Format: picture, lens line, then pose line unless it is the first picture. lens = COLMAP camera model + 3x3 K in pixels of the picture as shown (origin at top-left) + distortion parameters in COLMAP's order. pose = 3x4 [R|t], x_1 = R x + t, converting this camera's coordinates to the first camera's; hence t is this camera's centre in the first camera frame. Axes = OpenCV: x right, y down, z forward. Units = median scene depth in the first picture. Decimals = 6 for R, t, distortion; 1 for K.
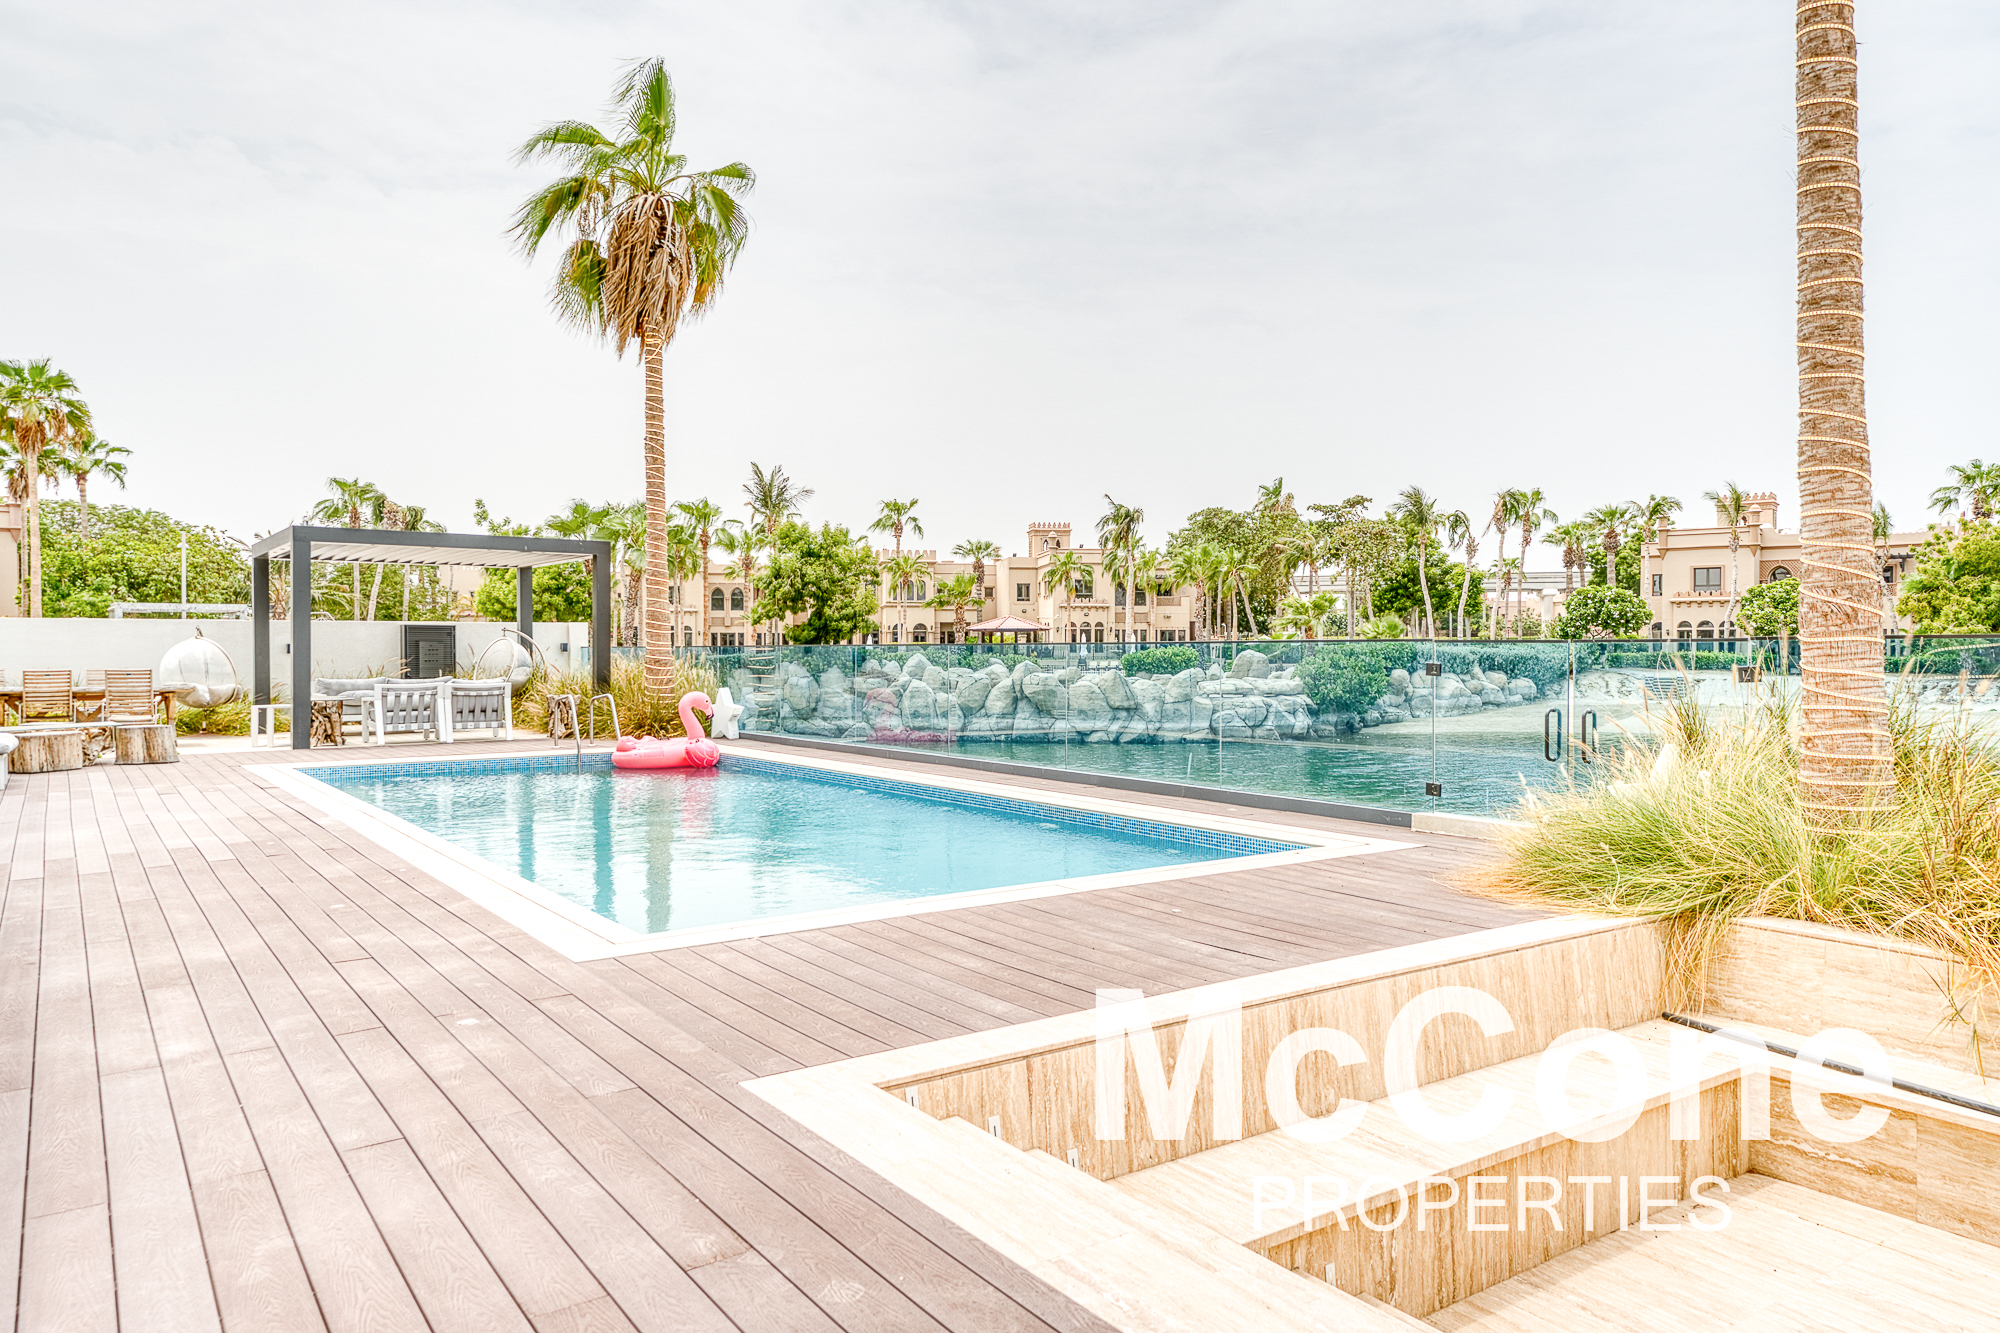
lens RADIAL K [[1340.7, 0, 1000.0], [0, 1340.7, 666.5], [0, 0, 1]] dist [0.053052, -0.001565]
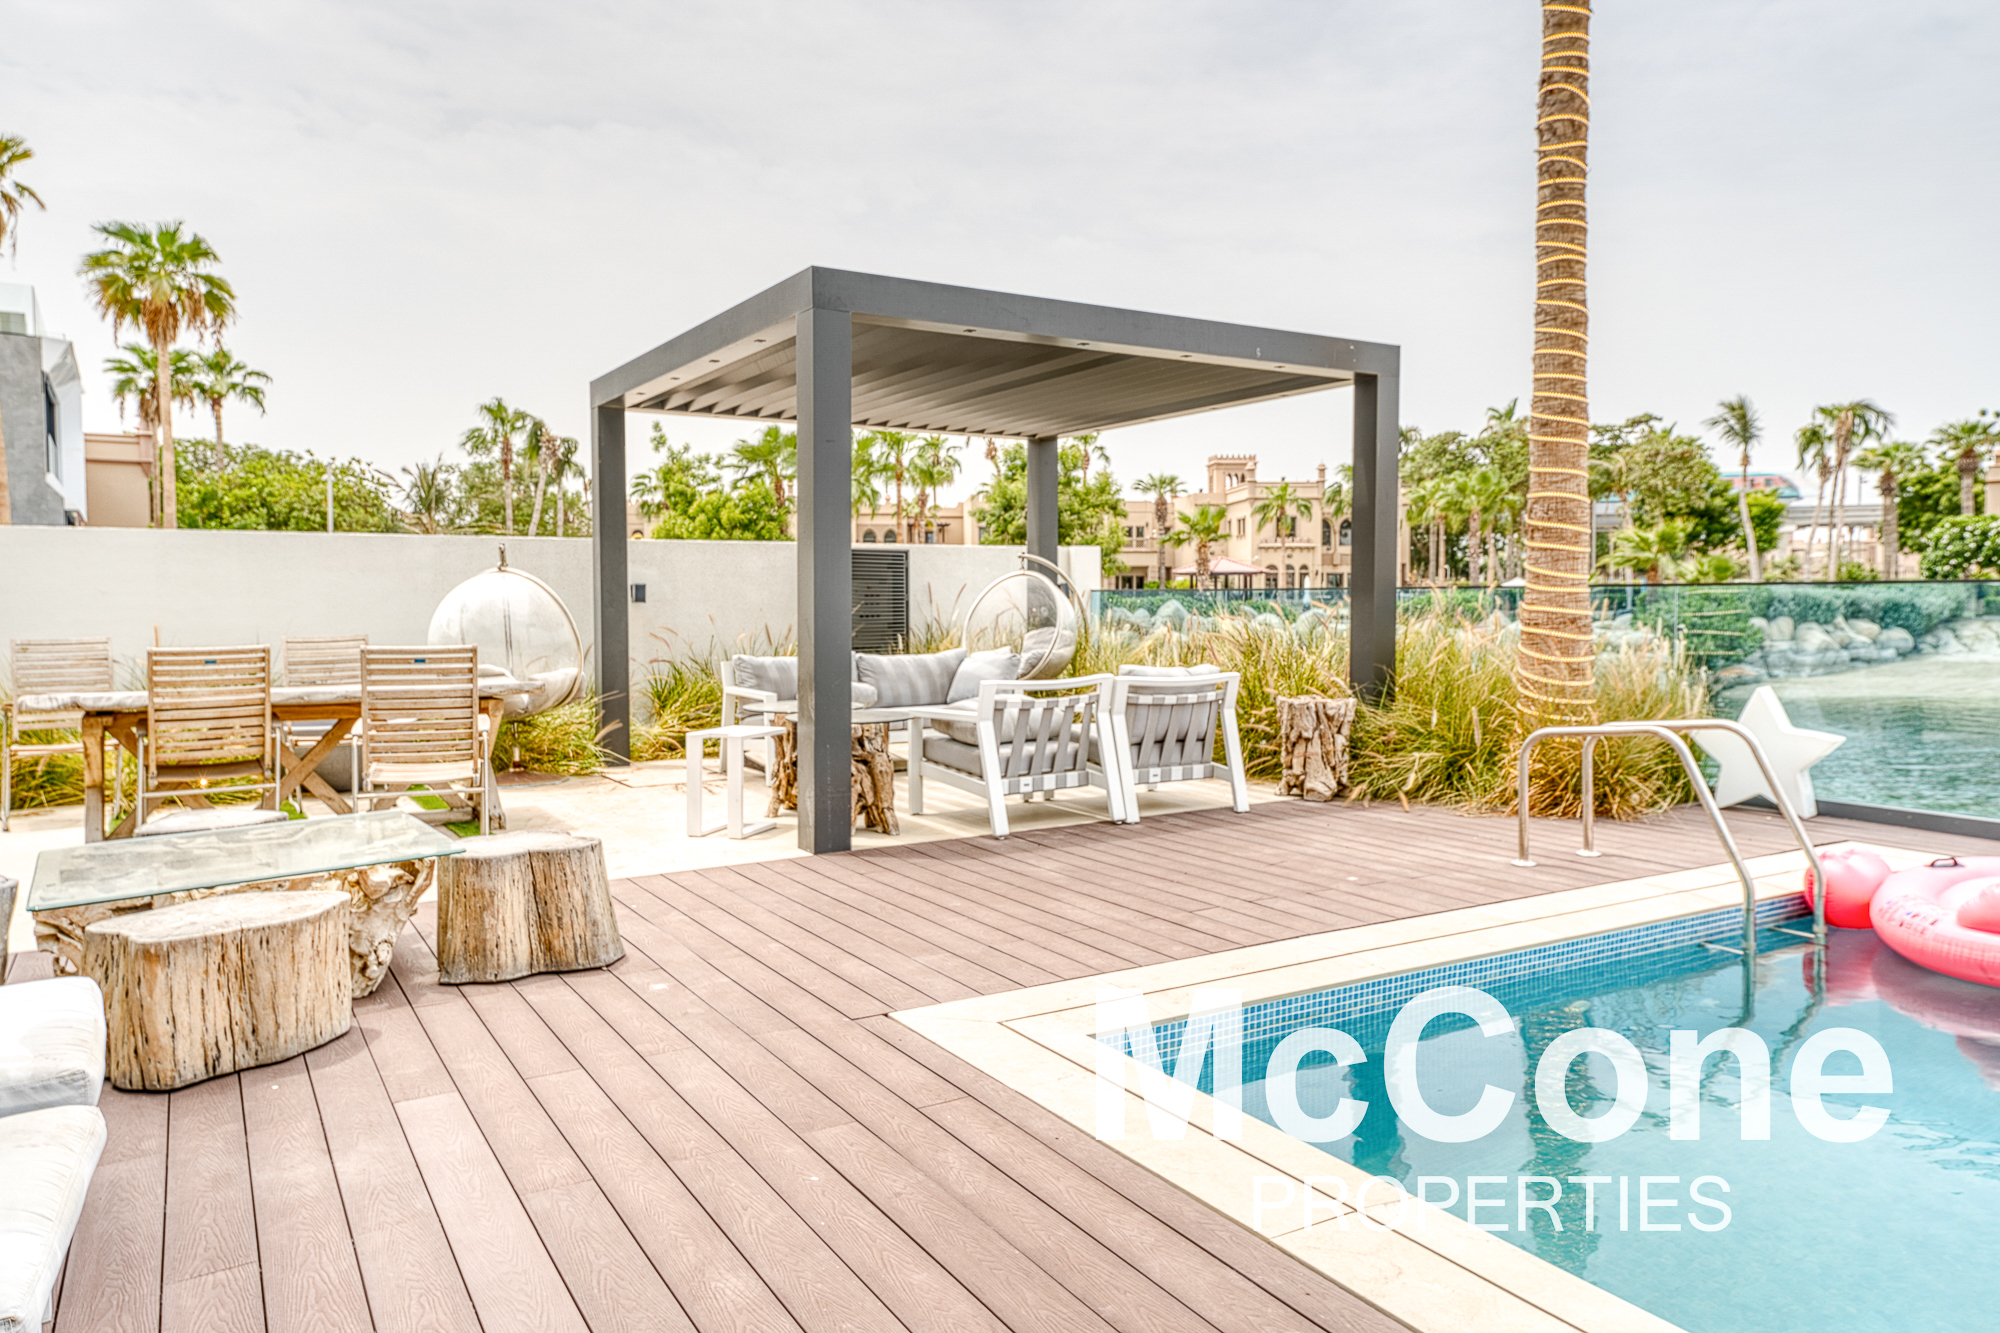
lens RADIAL K [[1329.9, 0, 997.0], [0, 1329.9, 647.9], [0, 0, 1]] dist [0.058464, -0.000371]
pose [[0.997843, 0.001562, -0.065633, -0.104909], [0.000180, 0.999648, 0.026539, -0.001722], [0.065651, -0.026494, 0.997491, 0.148822]]
